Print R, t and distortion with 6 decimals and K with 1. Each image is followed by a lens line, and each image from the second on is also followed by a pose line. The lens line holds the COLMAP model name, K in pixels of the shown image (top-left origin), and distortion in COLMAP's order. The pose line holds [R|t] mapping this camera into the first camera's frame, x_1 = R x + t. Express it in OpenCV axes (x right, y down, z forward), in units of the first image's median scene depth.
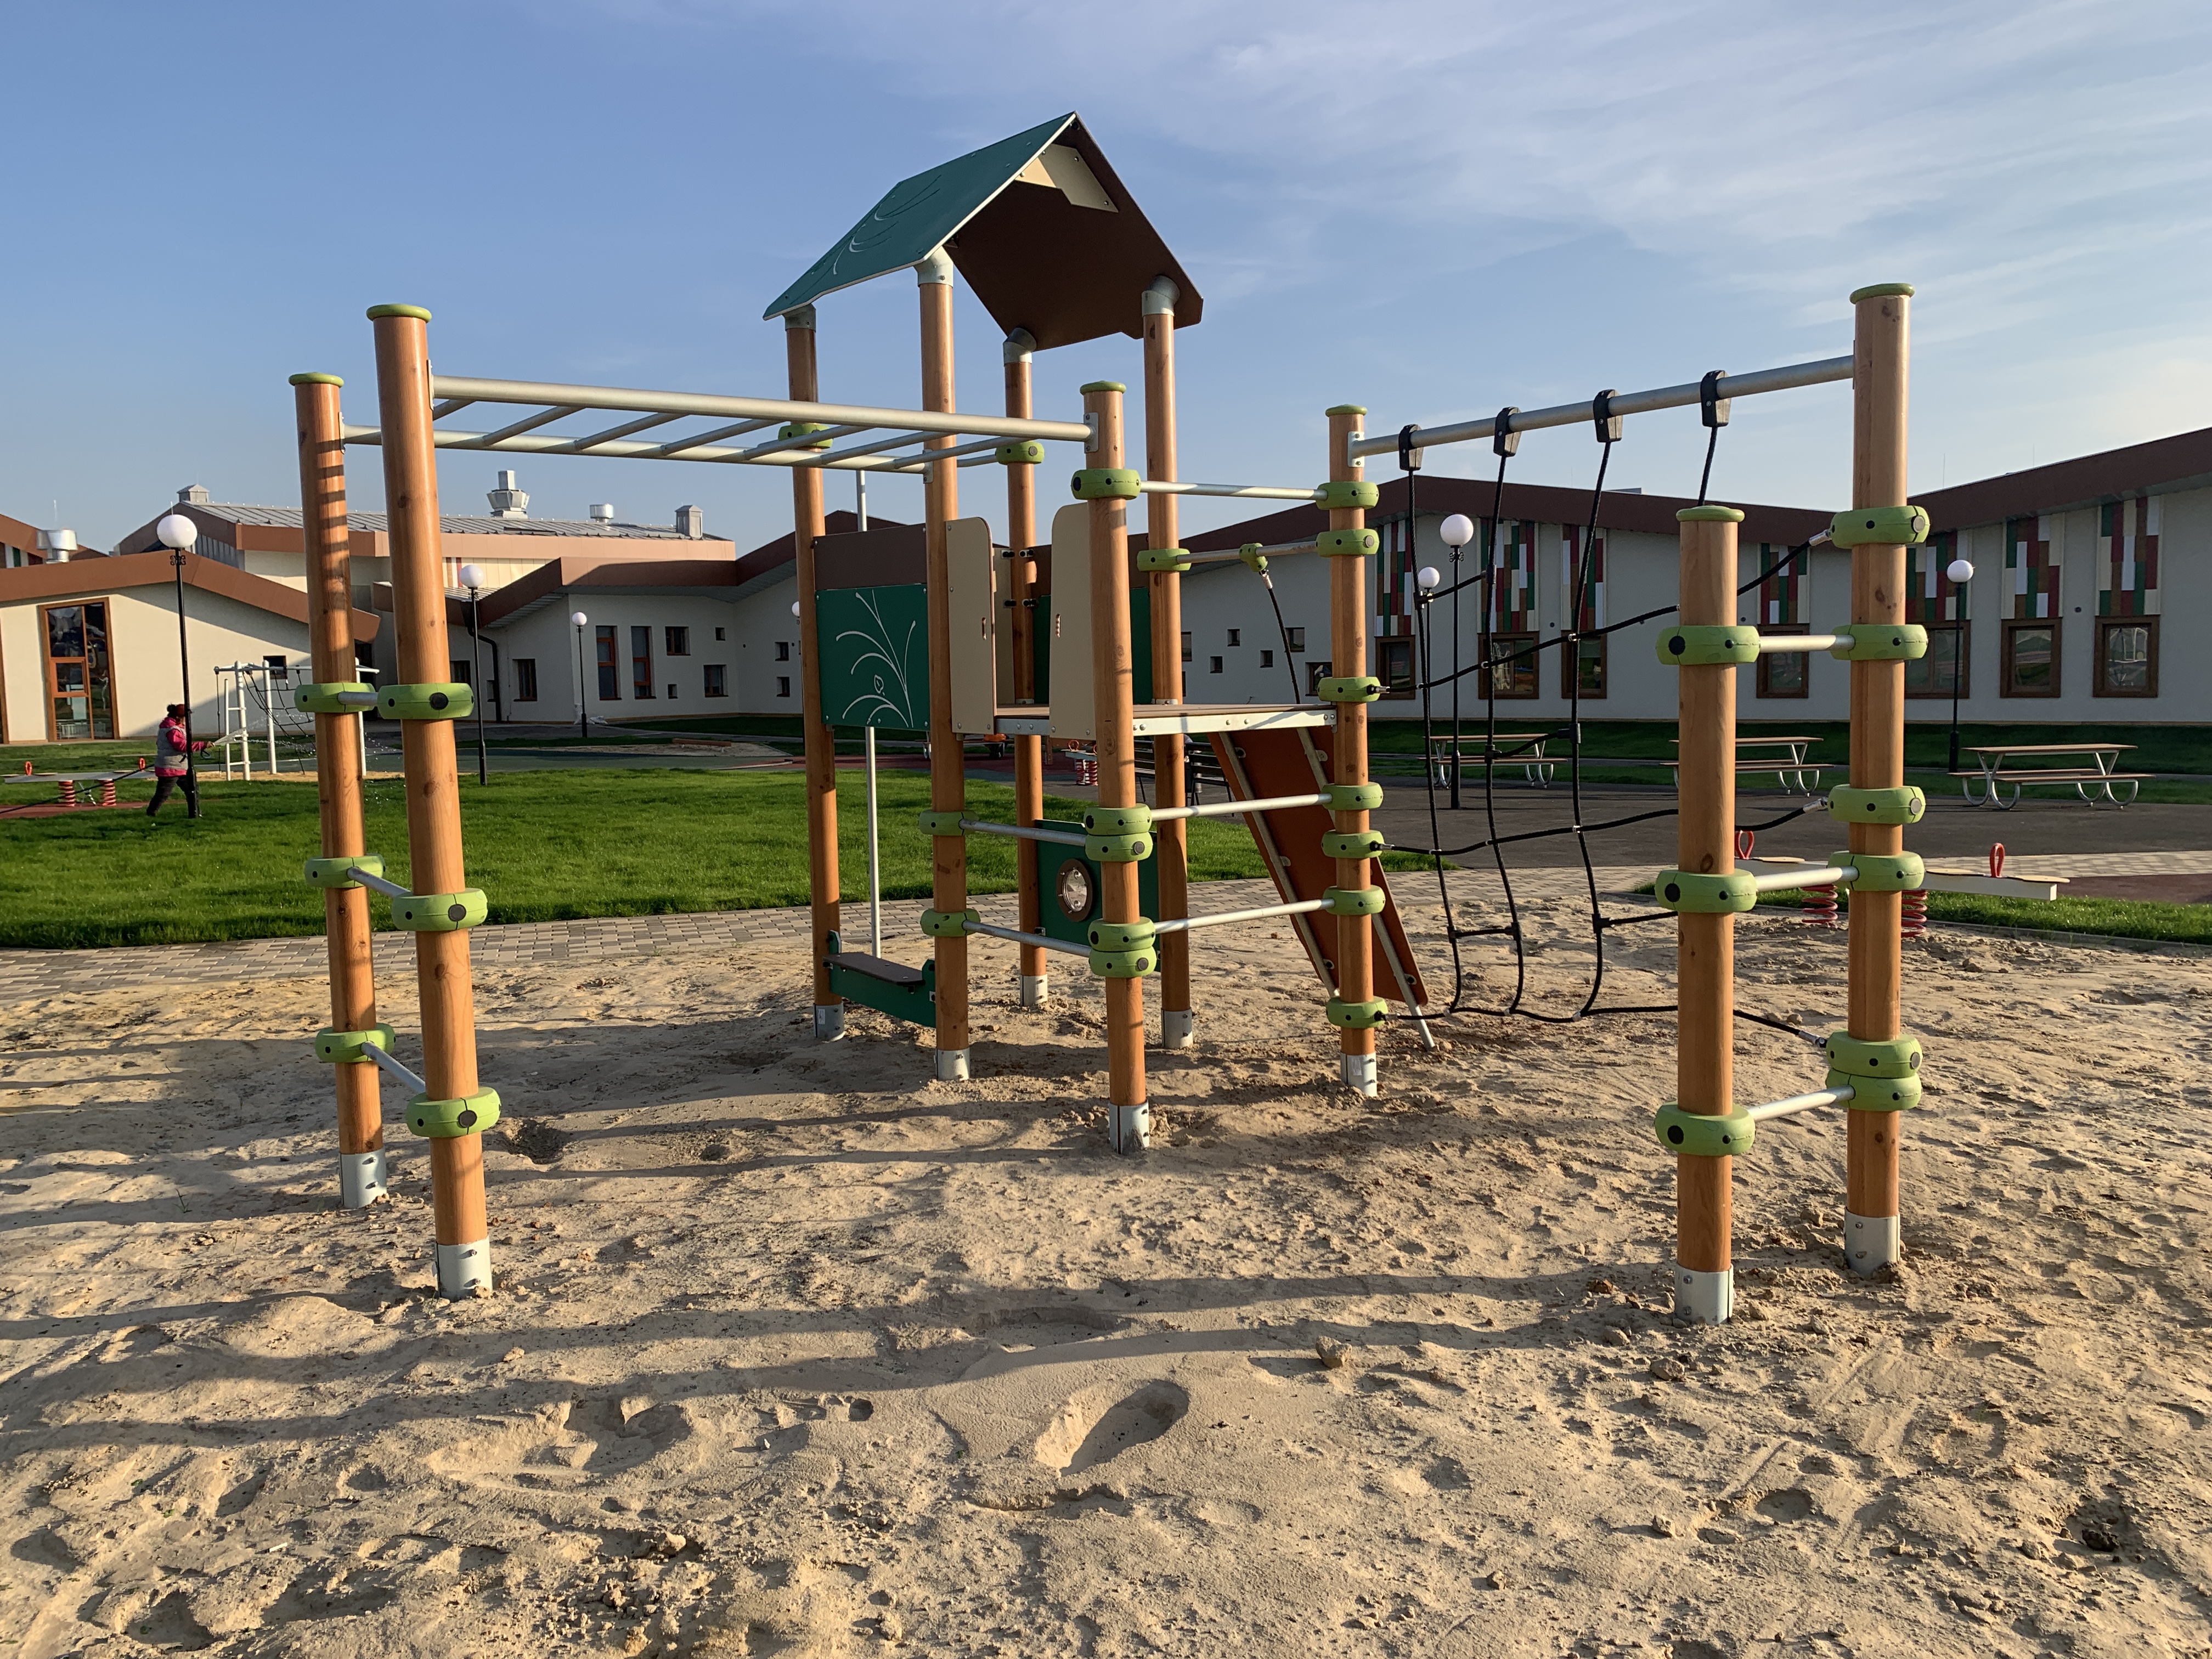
lens RADIAL K [[1685.1, 0, 1103.1], [0, 1685.1, 789.8], [0, 0, 1]] dist [0.024241, -0.015645]
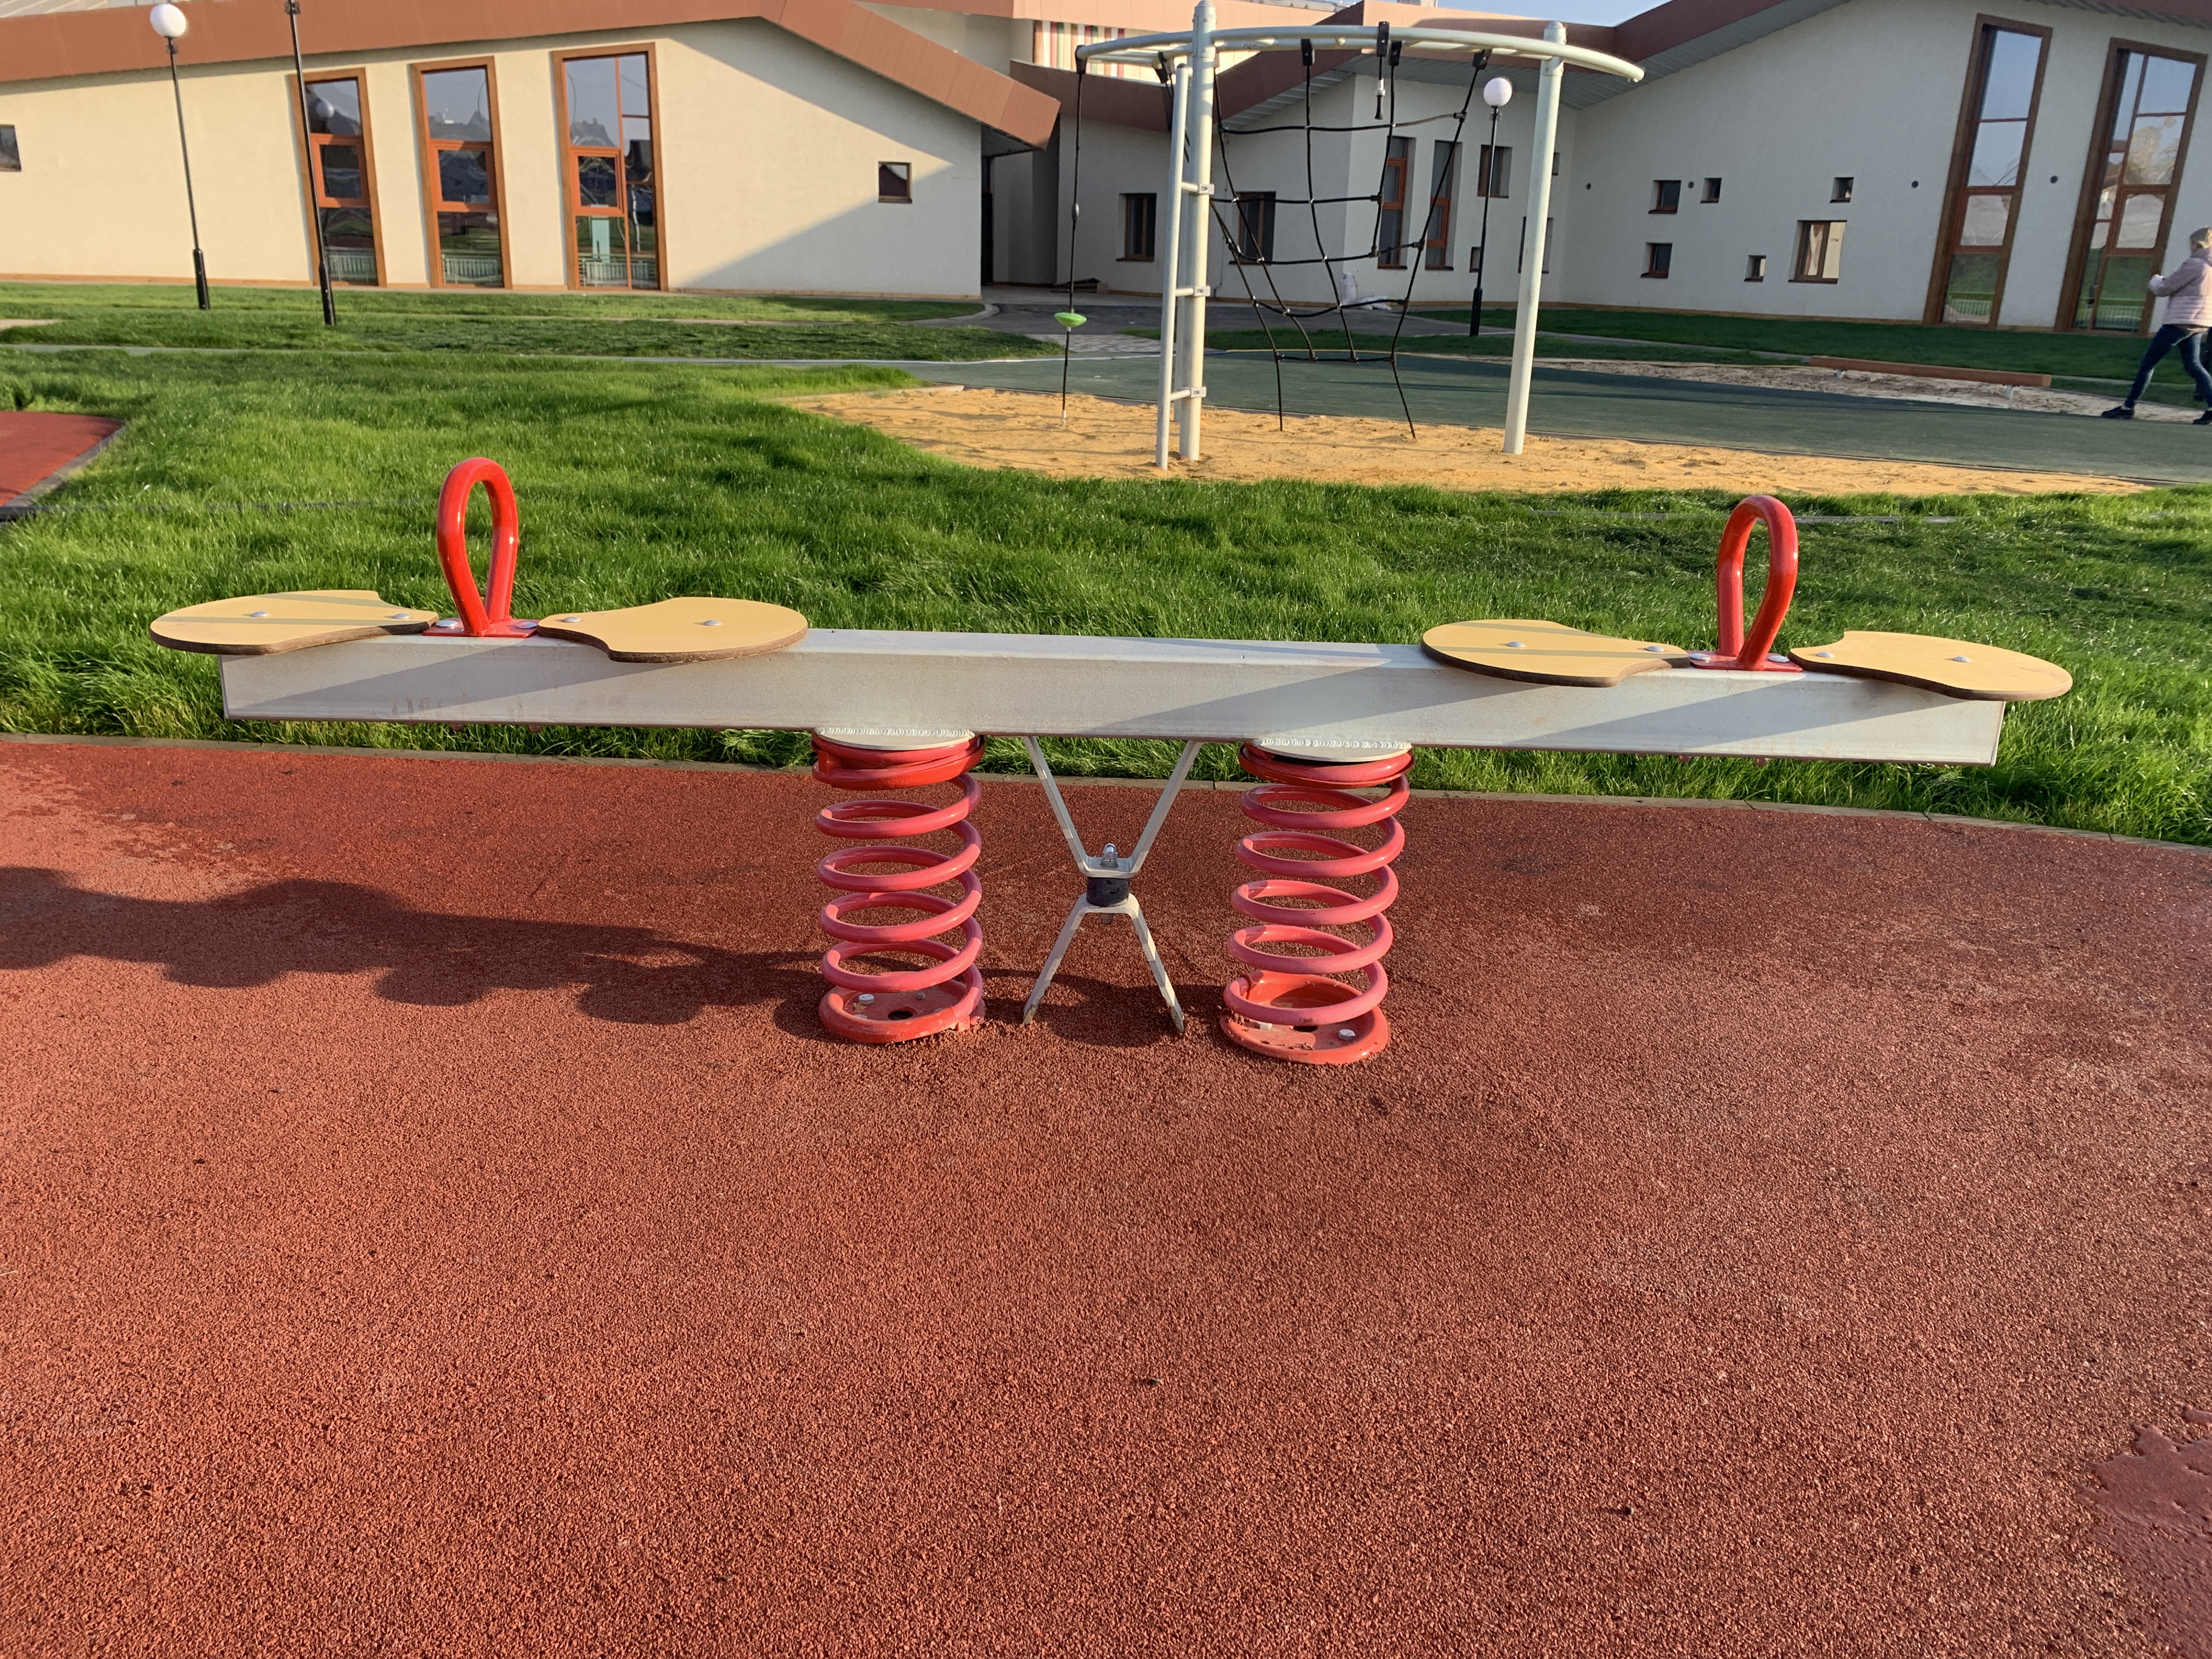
lens RADIAL K [[1685.1, 0, 1084.7], [0, 1685.1, 809.4], [0, 0, 1]] dist [0.024241, -0.015645]
pose [[0.962525, 0.128450, -0.238842, -2.684541], [-0.067361, 0.966353, 0.248242, -0.109492], [0.262692, -0.222851, 0.938792, 4.276812]]
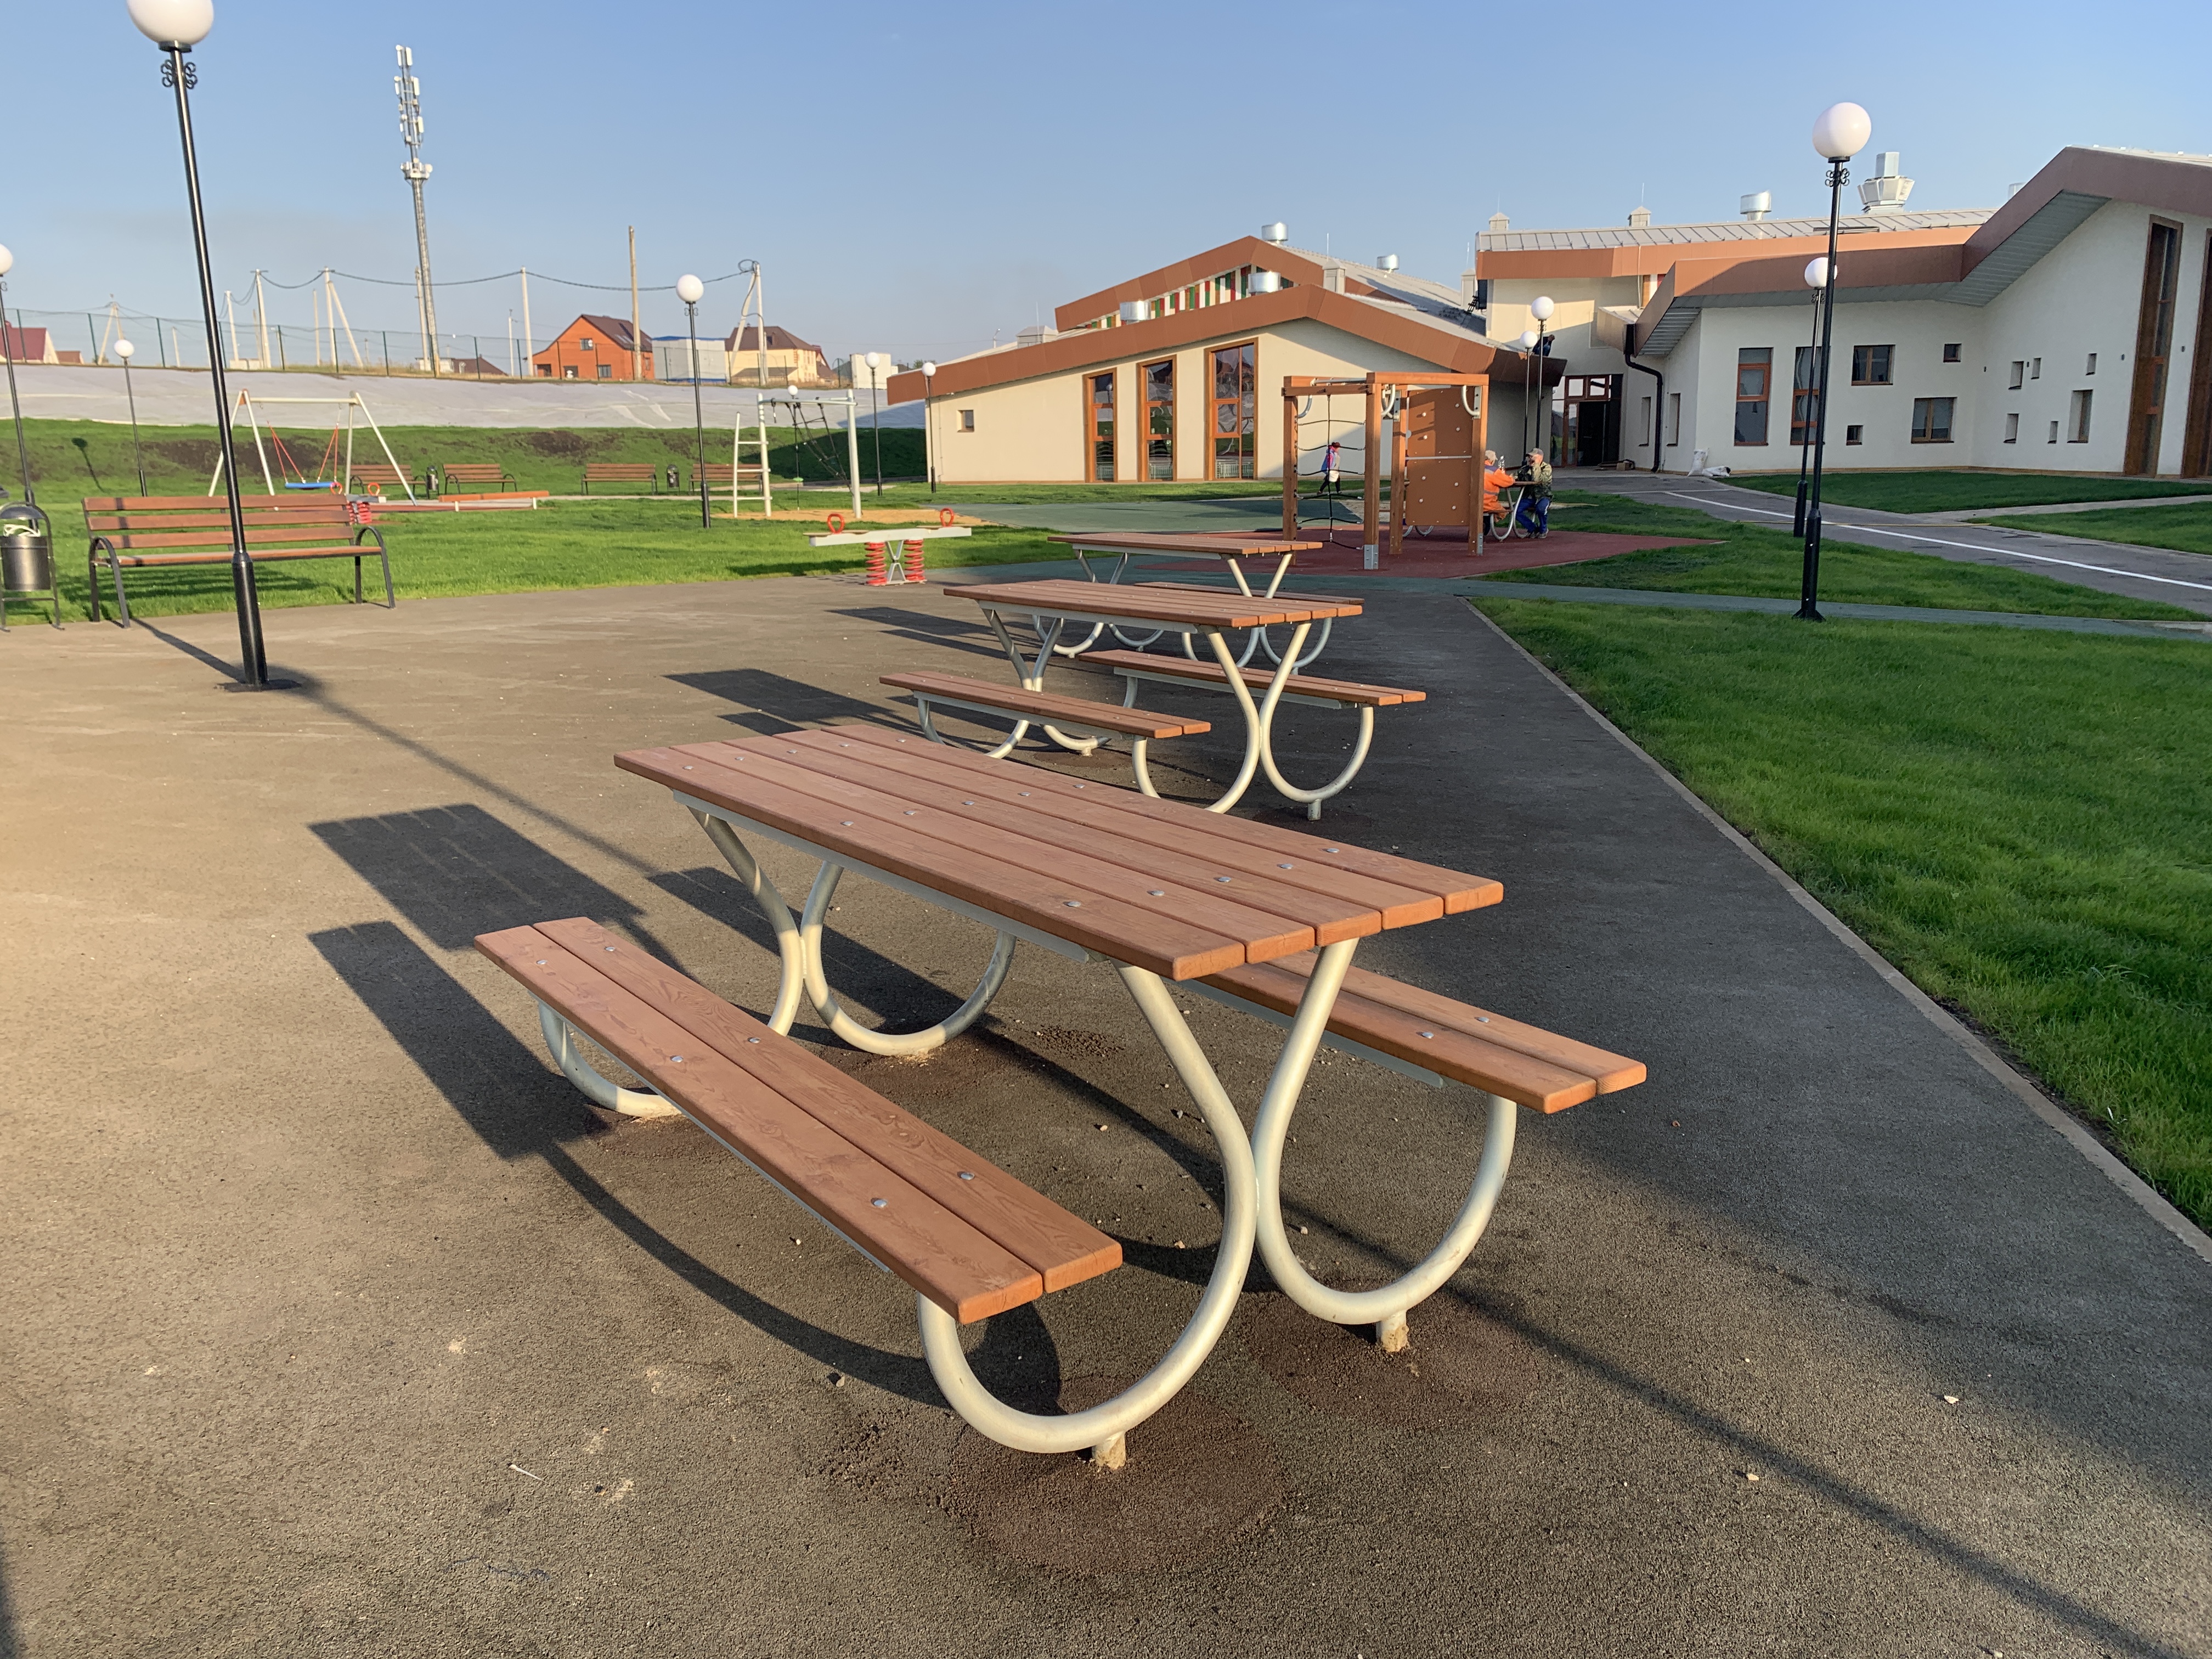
lens RADIAL K [[1685.1, 0, 1114.6], [0, 1685.1, 841.1], [0, 0, 1]] dist [0.024241, -0.015645]
pose [[0.514161, 0.206642, -0.832429, 2.990617], [-0.056403, 0.976588, 0.207590, -0.233334], [0.855837, -0.059783, 0.513779, 3.833715]]
